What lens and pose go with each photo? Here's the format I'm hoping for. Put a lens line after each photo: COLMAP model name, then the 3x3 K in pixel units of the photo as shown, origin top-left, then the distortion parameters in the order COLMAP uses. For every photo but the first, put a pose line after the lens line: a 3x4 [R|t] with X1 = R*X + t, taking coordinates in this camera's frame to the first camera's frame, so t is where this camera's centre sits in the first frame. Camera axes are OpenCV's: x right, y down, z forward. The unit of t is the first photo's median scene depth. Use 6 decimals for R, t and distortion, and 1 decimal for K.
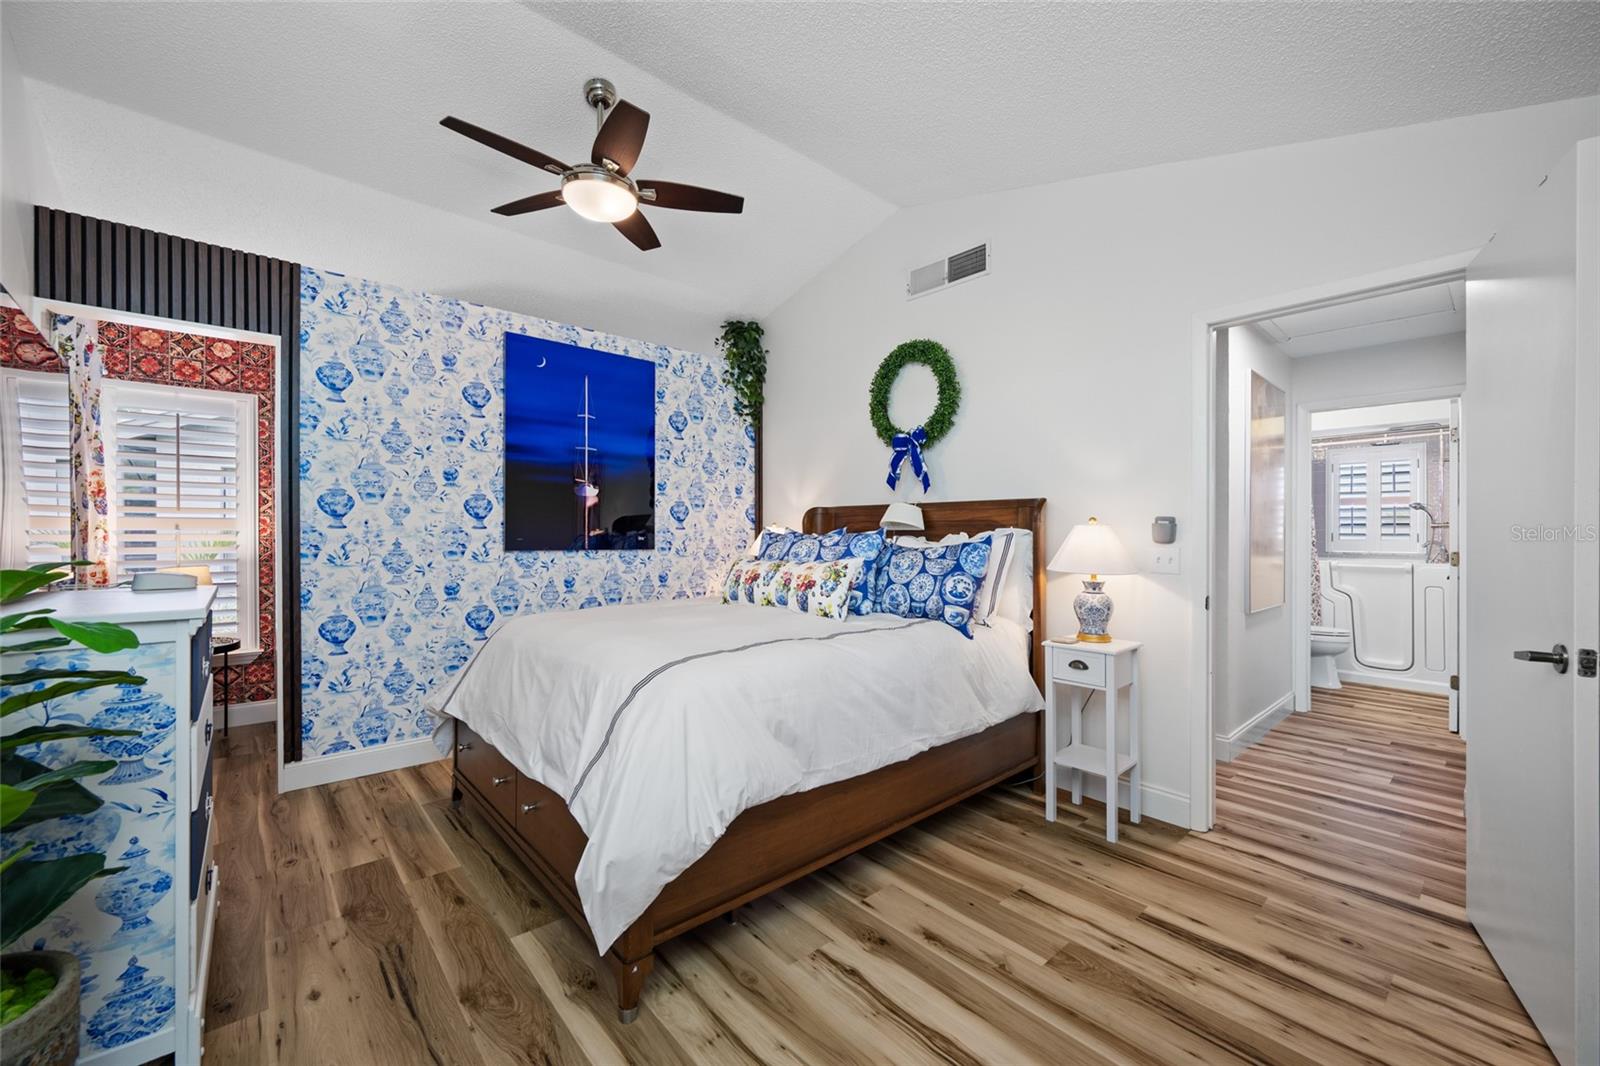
lens RADIAL K [[633.9, 0, 800.0], [0, 633.9, 533.0], [0, 0, 1]] dist [-0.001742, -0.000073]
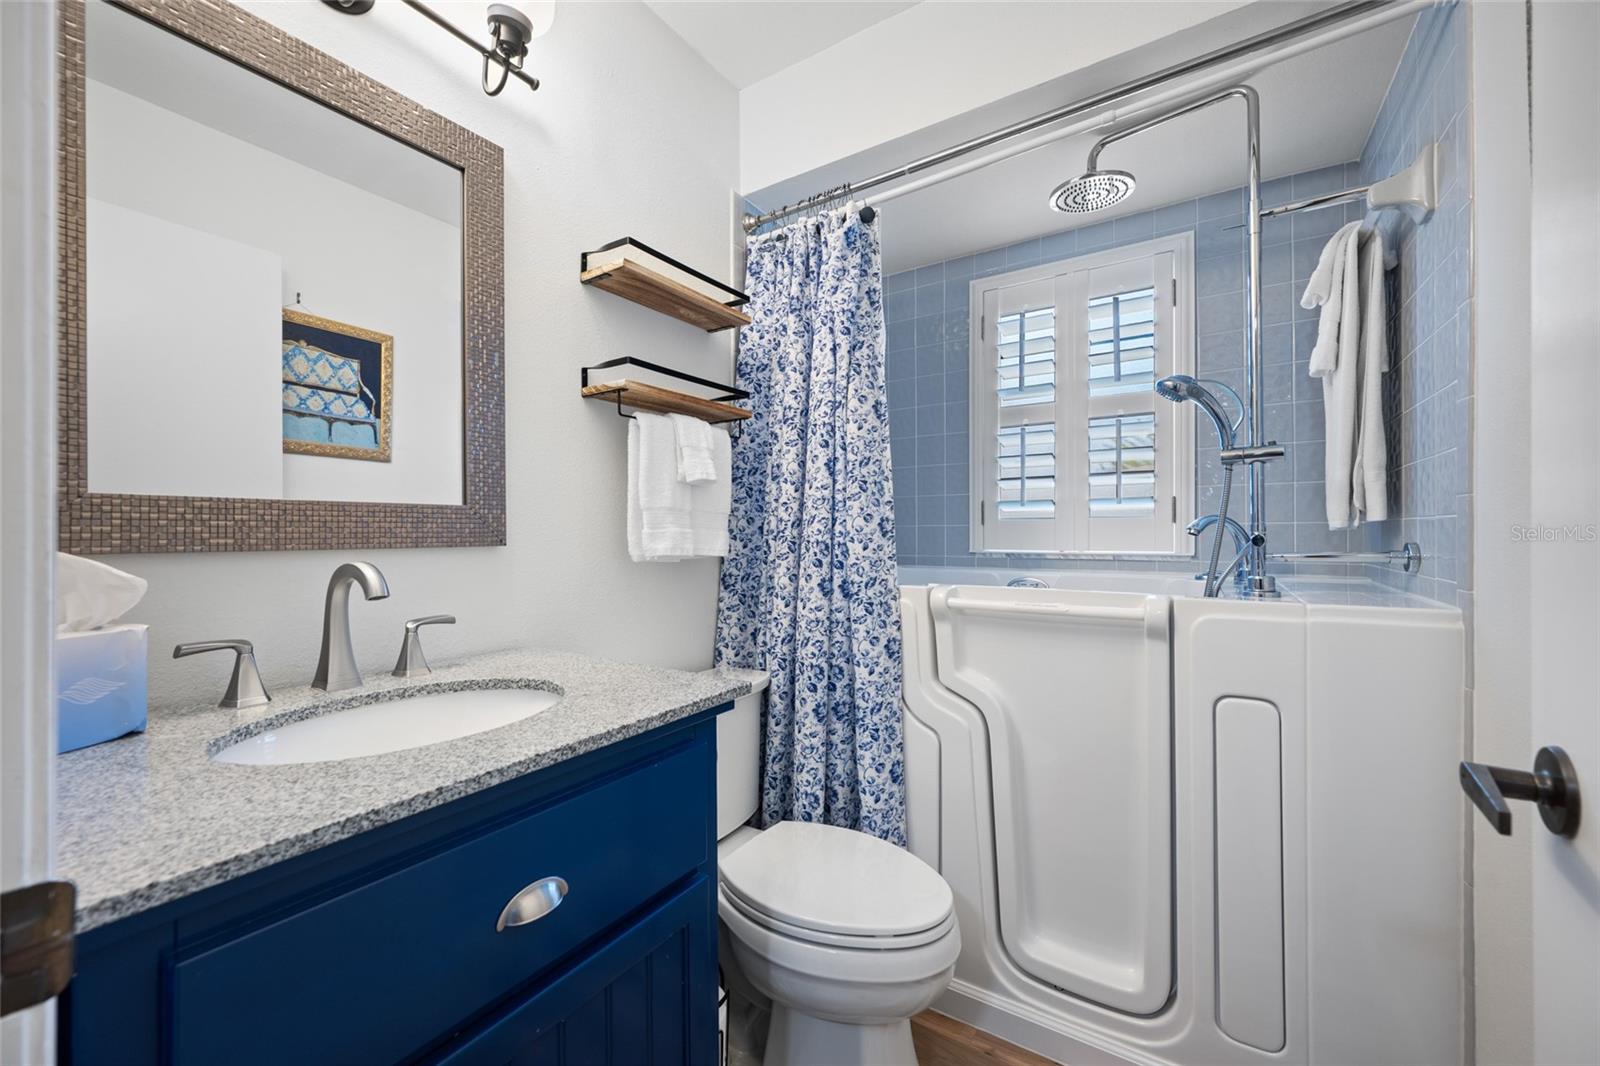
lens RADIAL K [[633.9, 0, 800.0], [0, 633.9, 533.0], [0, 0, 1]] dist [-0.001742, -0.000073]
pose [[0.962486, -0.001935, 0.271324, 0.738528], [0.002919, 0.999991, -0.003222, 0.021754], [-0.271315, 0.003893, 0.962483, 0.777499]]
